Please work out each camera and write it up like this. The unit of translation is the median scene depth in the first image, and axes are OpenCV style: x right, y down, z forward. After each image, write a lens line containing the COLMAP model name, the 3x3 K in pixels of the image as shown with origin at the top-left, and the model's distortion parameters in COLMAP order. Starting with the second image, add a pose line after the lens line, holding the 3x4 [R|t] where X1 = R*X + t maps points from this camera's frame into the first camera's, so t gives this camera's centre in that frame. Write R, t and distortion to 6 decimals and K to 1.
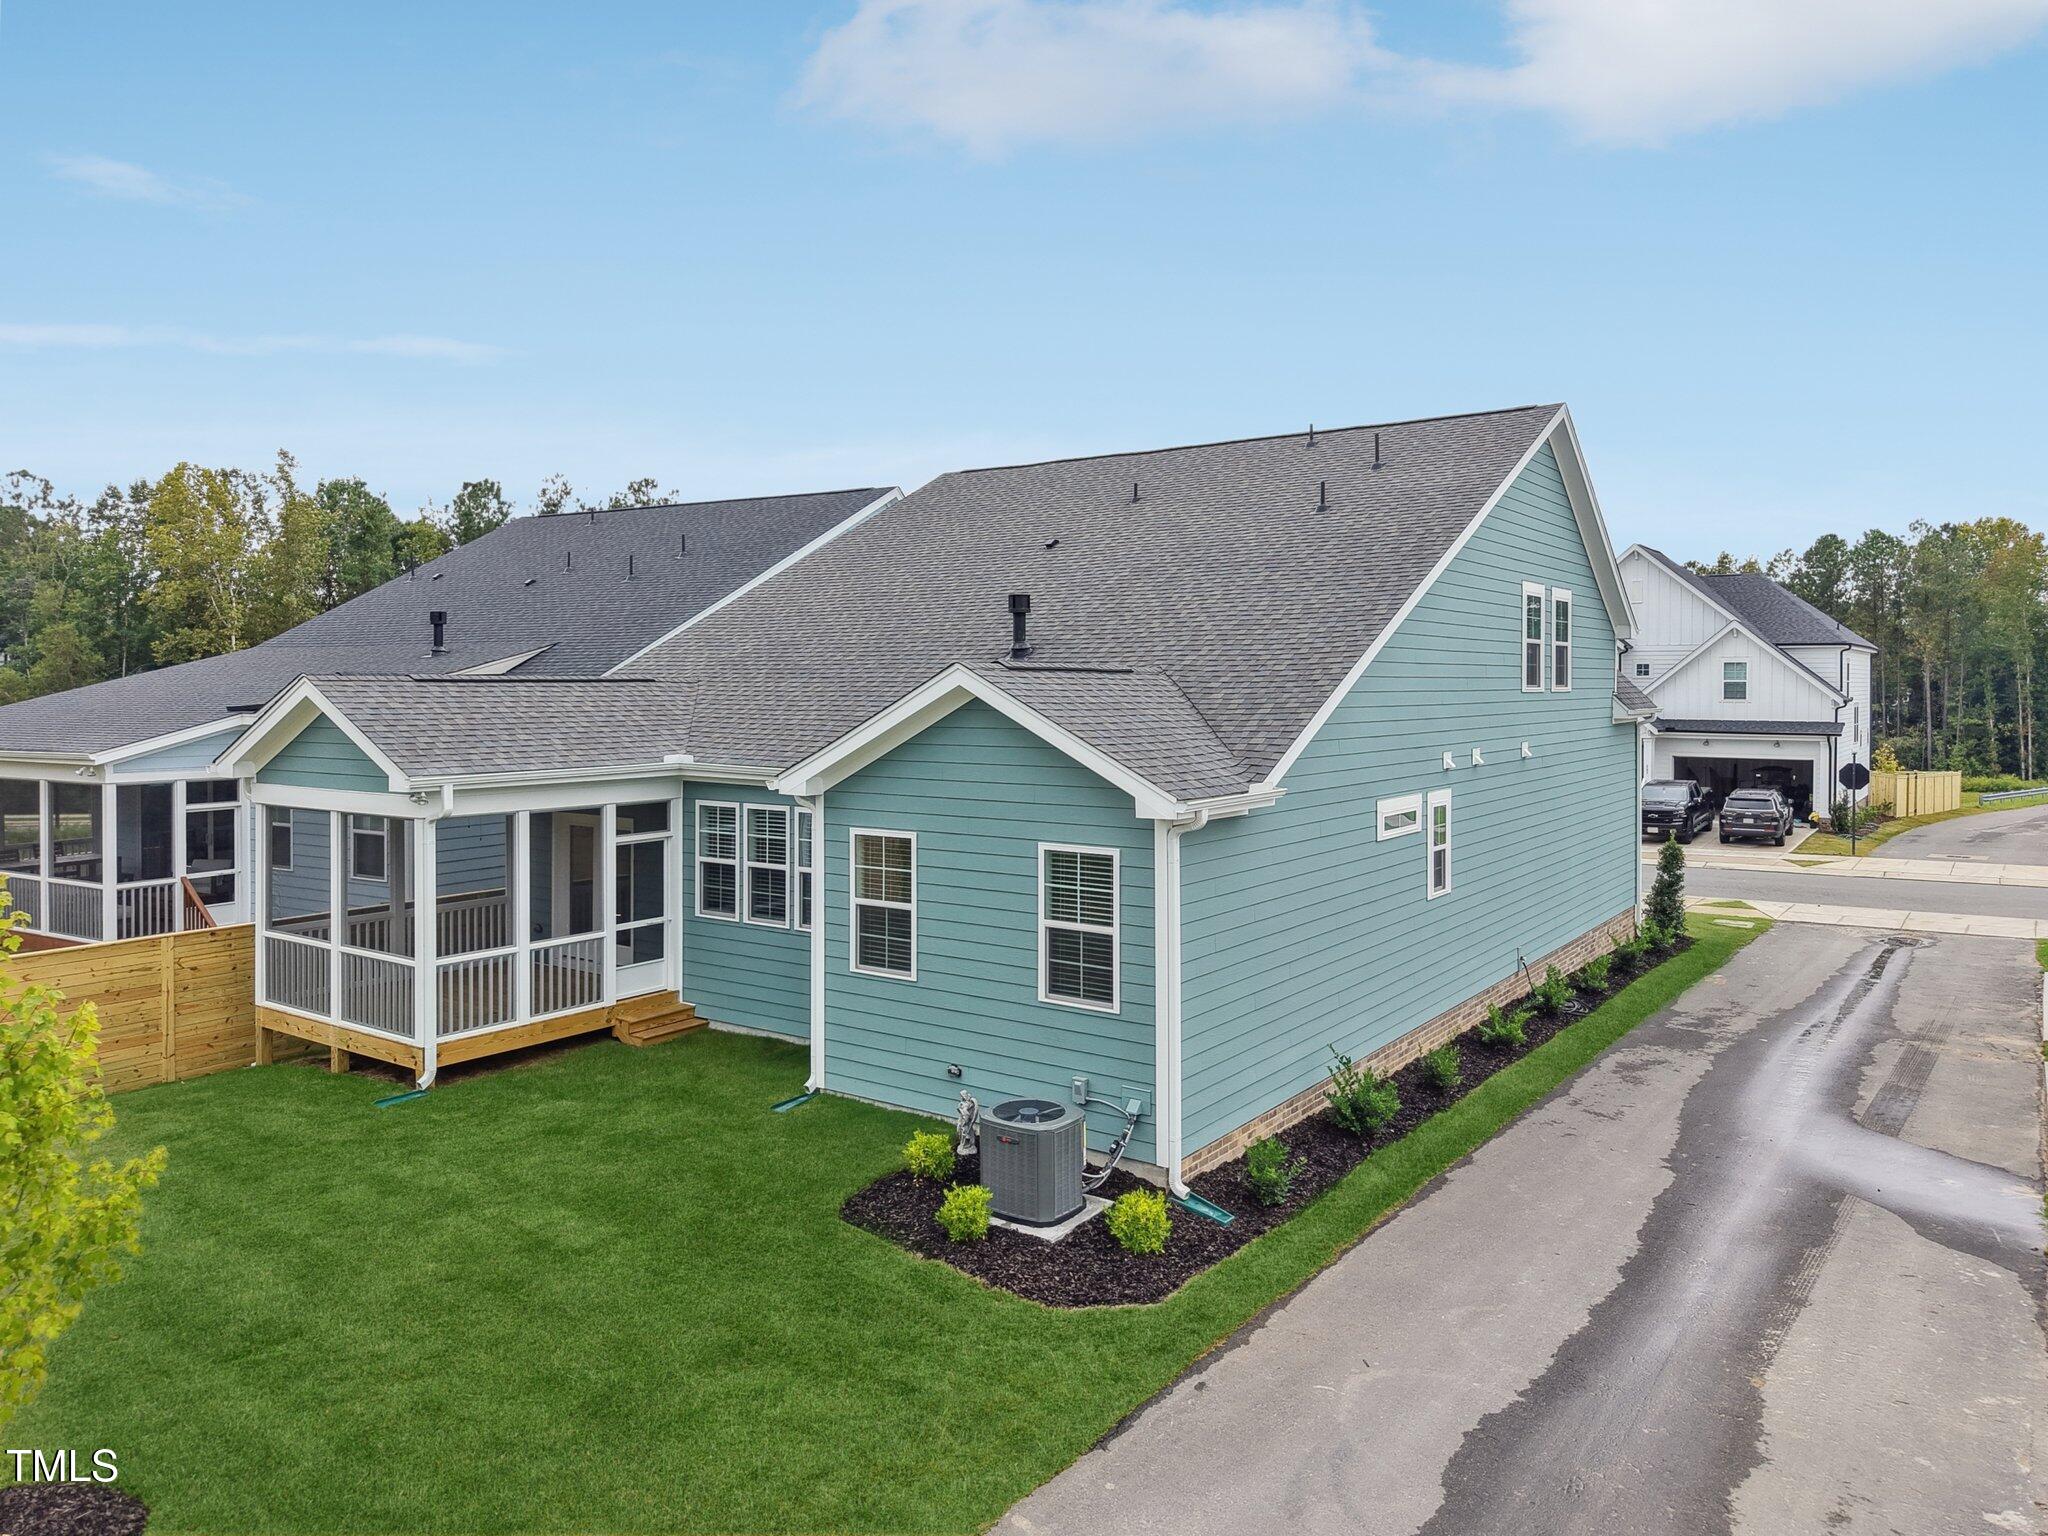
lens RADIAL K [[1398.5, 0, 1024.0], [0, 1398.5, 768.0], [0, 0, 1]] dist [0.080954, 0.000271]
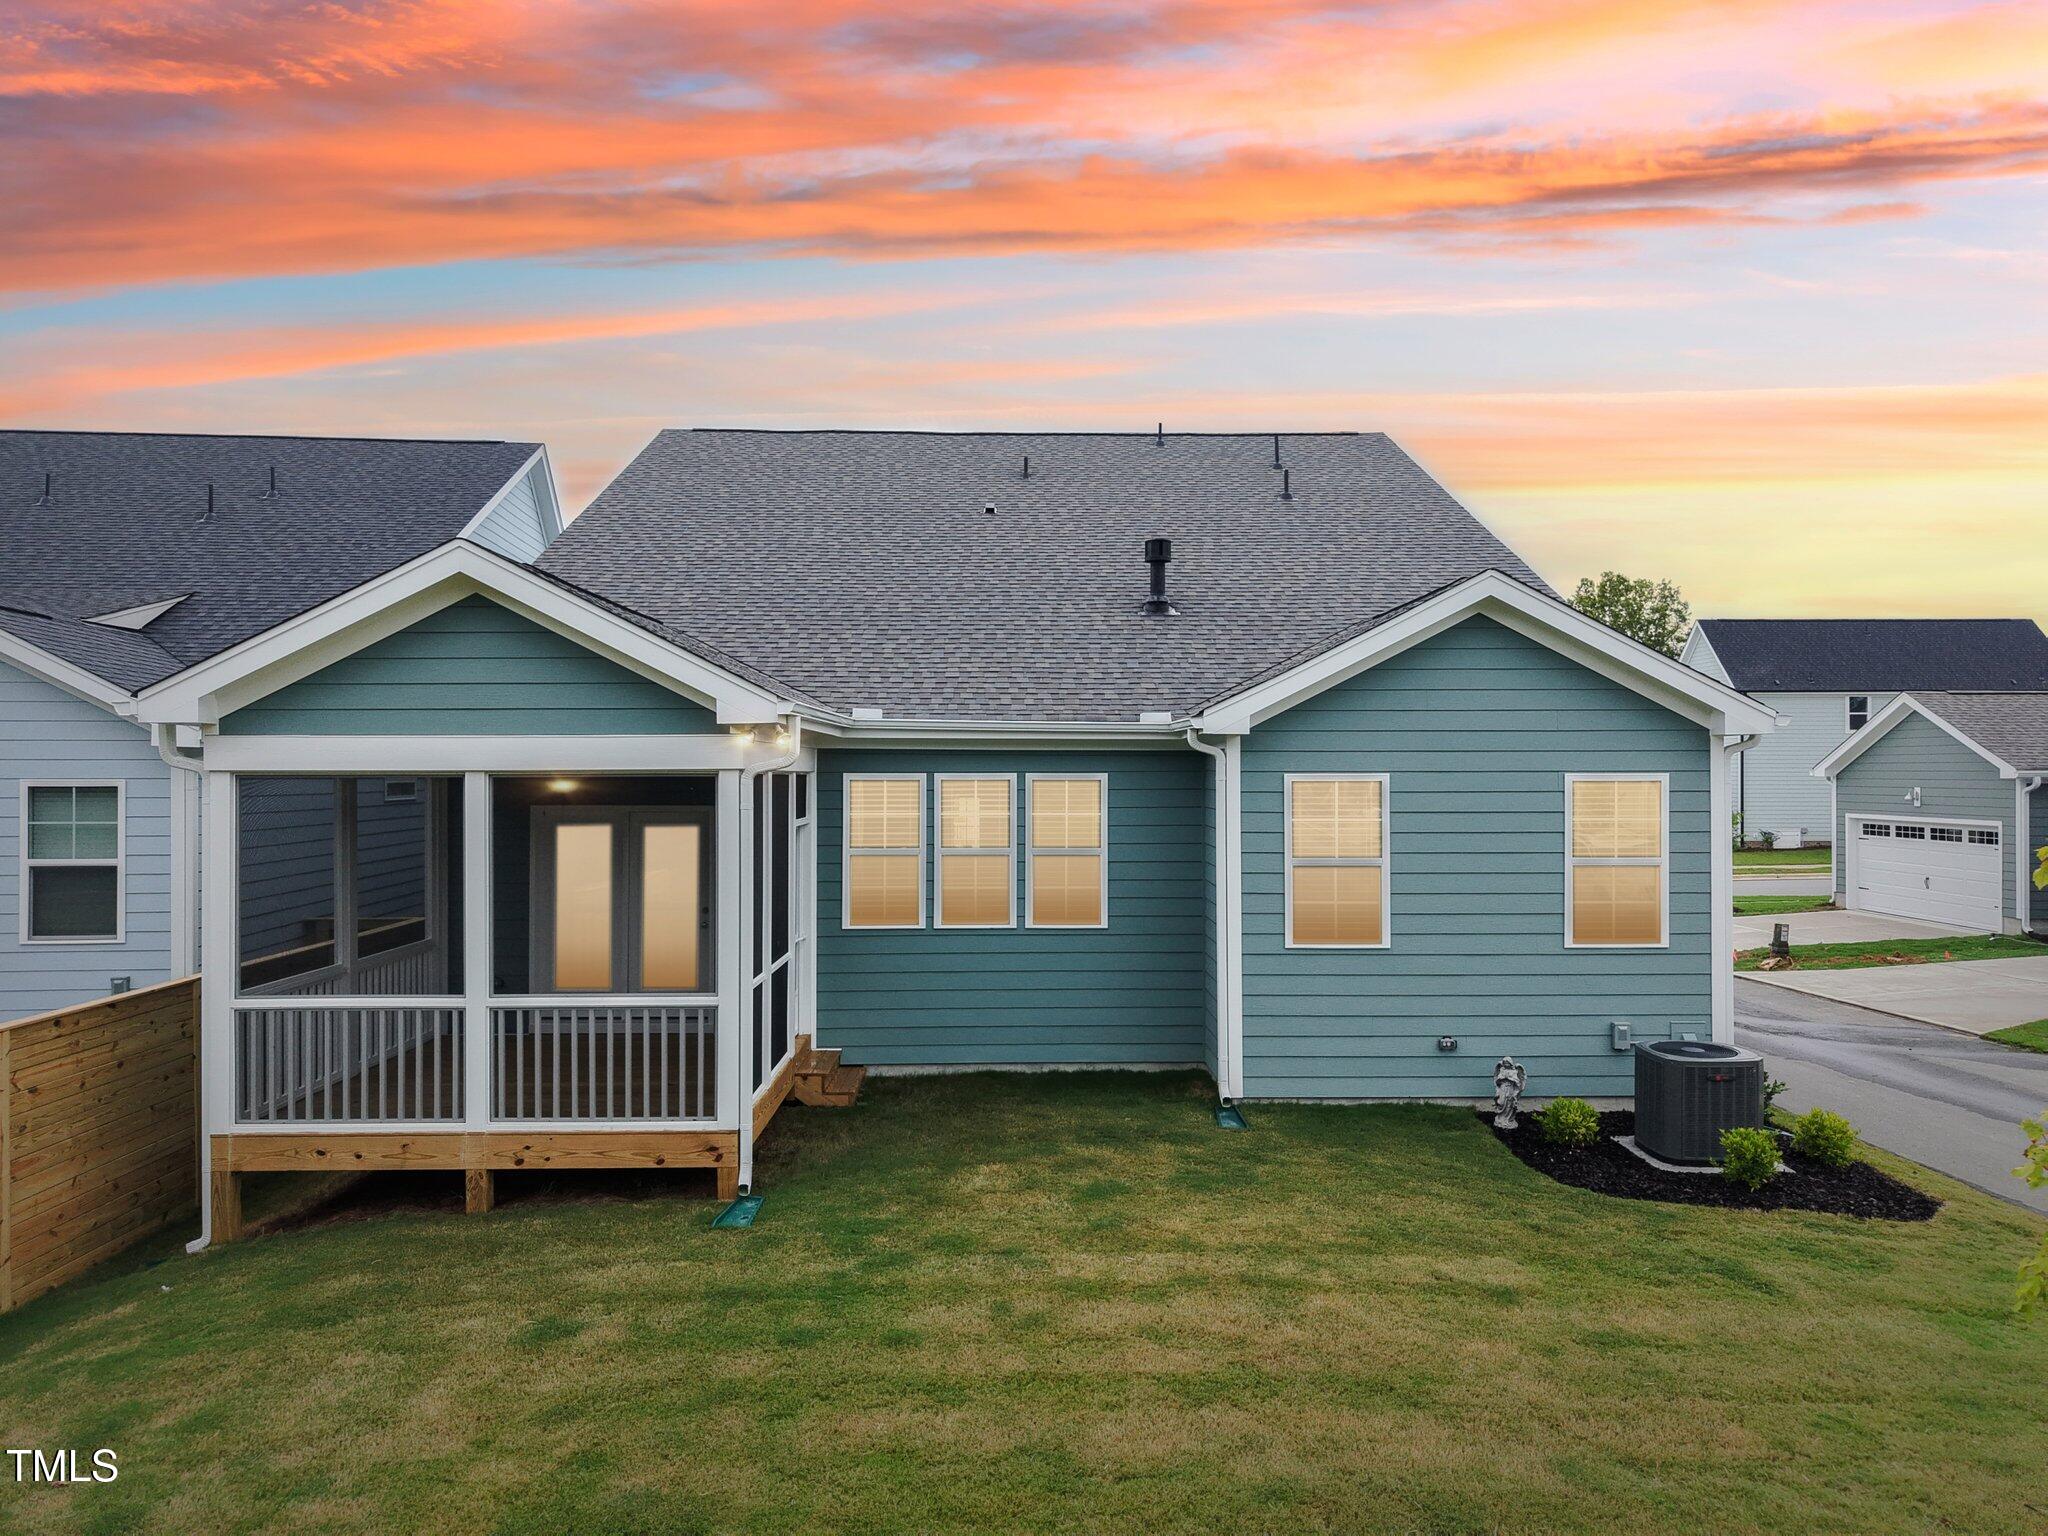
lens RADIAL K [[1369.1, 0, 1024.0], [0, 1369.1, 768.0], [0, 0, 1]] dist [0.000977, 0.027259]
pose [[0.795665, -0.003103, 0.605728, -0.650904], [0.036936, 0.998375, -0.043403, 0.059947], [-0.604609, 0.056908, 0.794487, 0.390403]]
